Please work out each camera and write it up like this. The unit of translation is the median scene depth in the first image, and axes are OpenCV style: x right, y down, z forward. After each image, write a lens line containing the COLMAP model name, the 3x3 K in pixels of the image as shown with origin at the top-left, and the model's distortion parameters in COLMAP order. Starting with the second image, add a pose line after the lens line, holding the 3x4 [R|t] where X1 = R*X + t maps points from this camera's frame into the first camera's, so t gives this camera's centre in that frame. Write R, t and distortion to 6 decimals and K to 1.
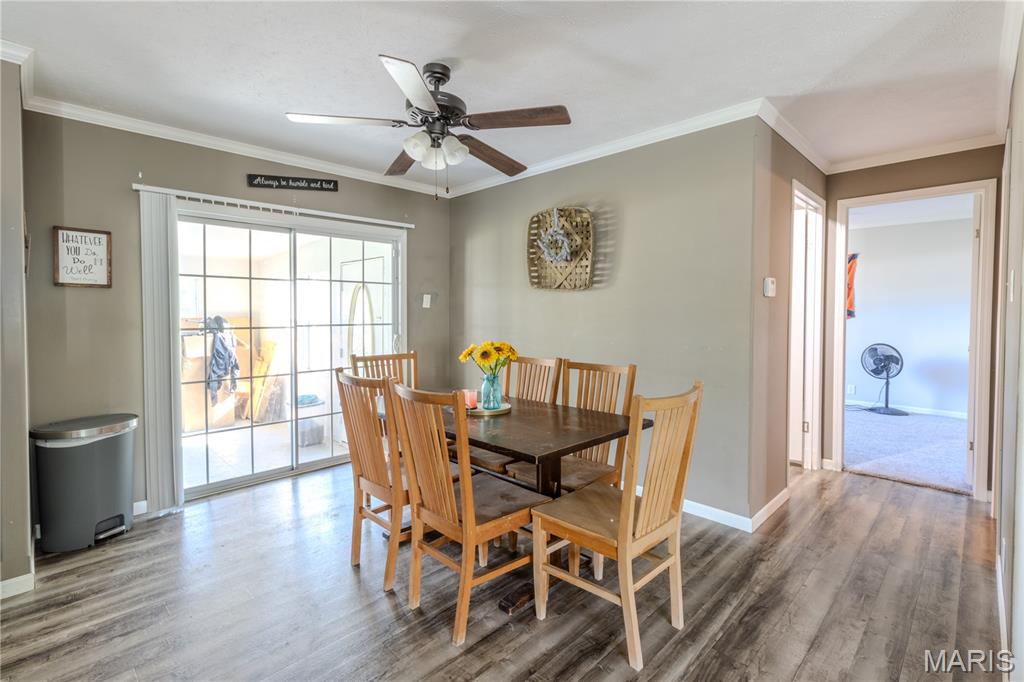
lens RADIAL K [[477.4, 0, 518.5], [0, 477.4, 327.1], [0, 0, 1]] dist [0.003154, 0.000400]
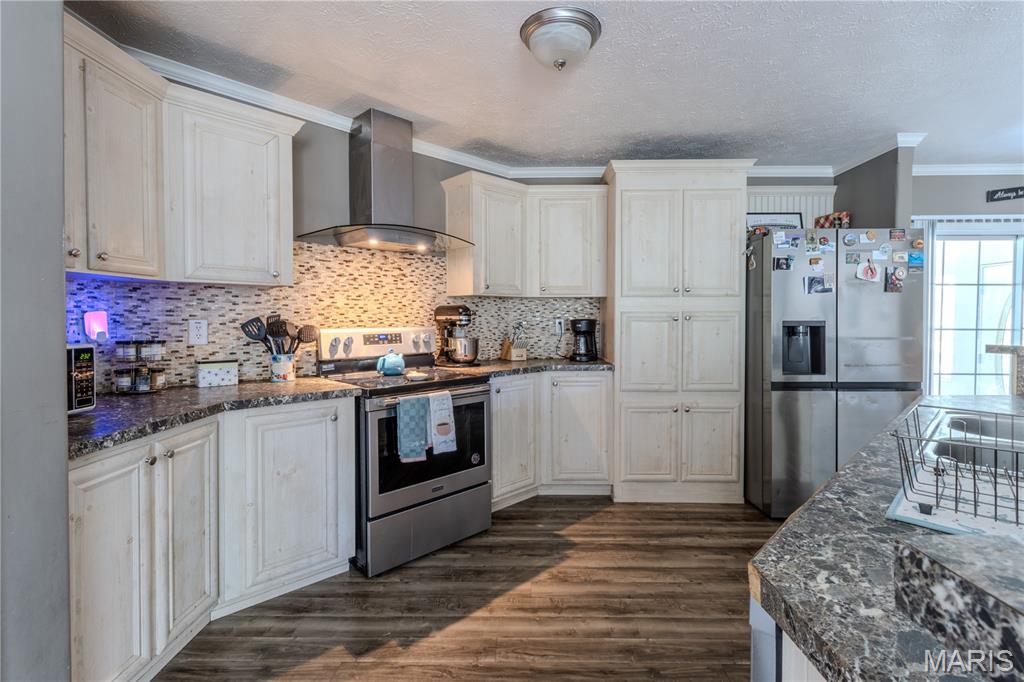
lens RADIAL K [[477.4, 0, 518.5], [0, 477.4, 327.1], [0, 0, 1]] dist [0.003154, 0.000400]
pose [[0.688855, 0.014448, -0.724755, -0.629154], [-0.021861, 0.999761, -0.000847, 0.027079], [0.724569, 0.016427, 0.689006, -0.692035]]
